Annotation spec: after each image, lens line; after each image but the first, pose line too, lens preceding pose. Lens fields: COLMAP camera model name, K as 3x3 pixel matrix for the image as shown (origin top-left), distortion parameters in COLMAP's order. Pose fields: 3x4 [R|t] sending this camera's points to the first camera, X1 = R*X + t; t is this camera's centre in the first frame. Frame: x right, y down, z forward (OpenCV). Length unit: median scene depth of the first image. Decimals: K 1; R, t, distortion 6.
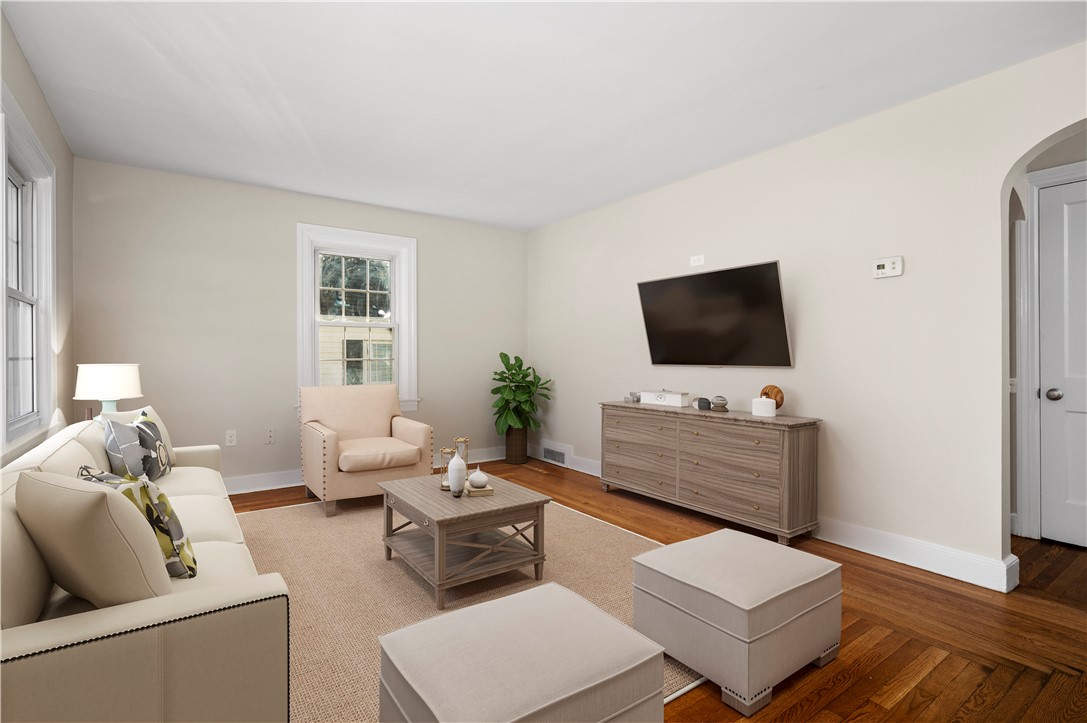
lens RADIAL K [[514.7, 0, 541.6], [0, 514.7, 358.4], [0, 0, 1]] dist [0.001881, 0.000134]
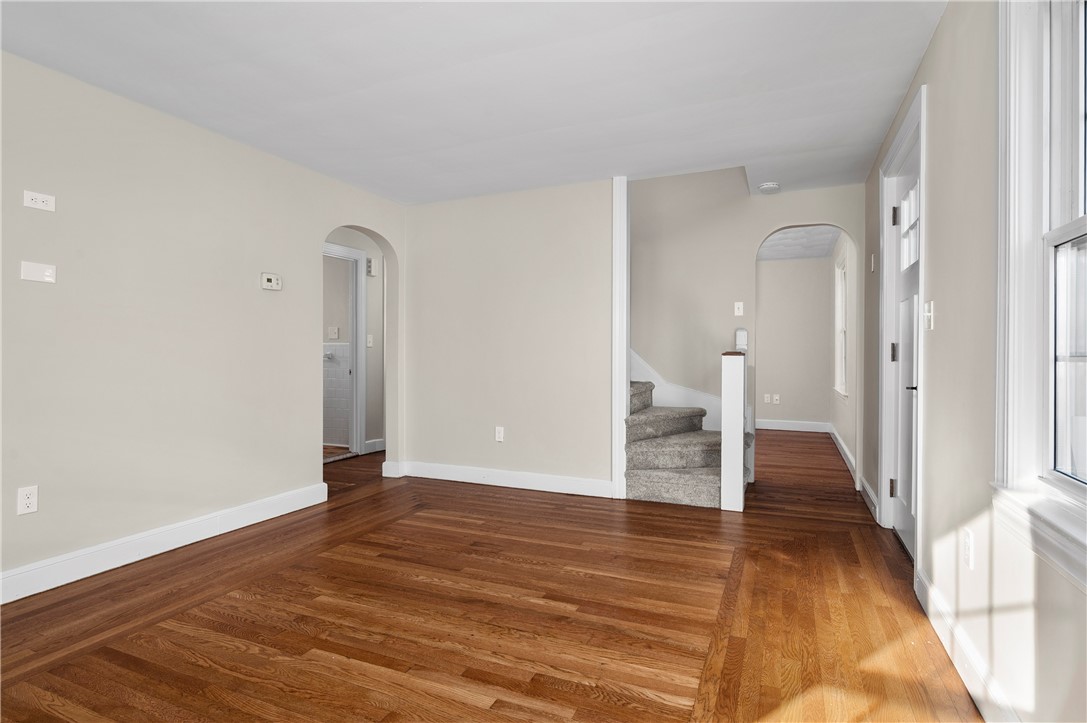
lens RADIAL K [[560.8, 0, 542.4], [0, 560.8, 357.0], [0, 0, 1]] dist [-0.002155, 0.000005]
pose [[-0.516382, -0.006602, 0.856333, -0.812015], [0.002321, 0.999956, 0.009109, -0.007372], [-0.856355, 0.006691, -0.516344, 1.137765]]
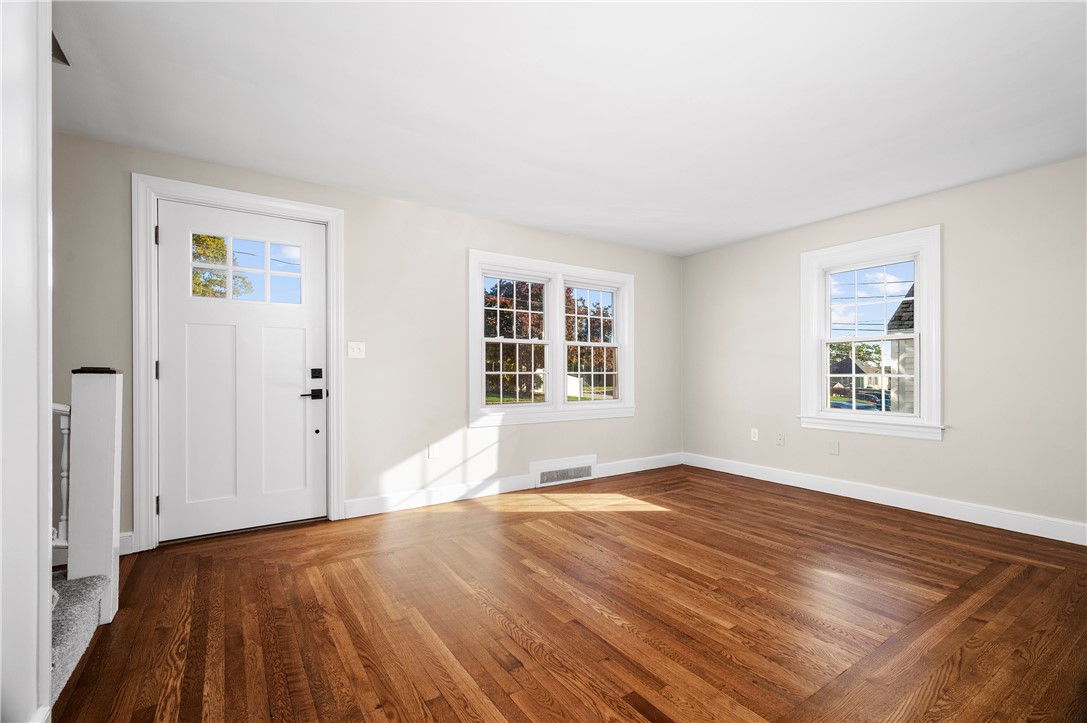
lens RADIAL K [[471.6, 0, 541.1], [0, 471.6, 369.4], [0, 0, 1]] dist [0.001171, 0.000159]
pose [[-0.032221, -0.010409, -0.999427, 0.887055], [-0.002380, 0.999944, -0.010337, 0.002617], [0.999478, 0.002046, -0.032244, 0.713960]]
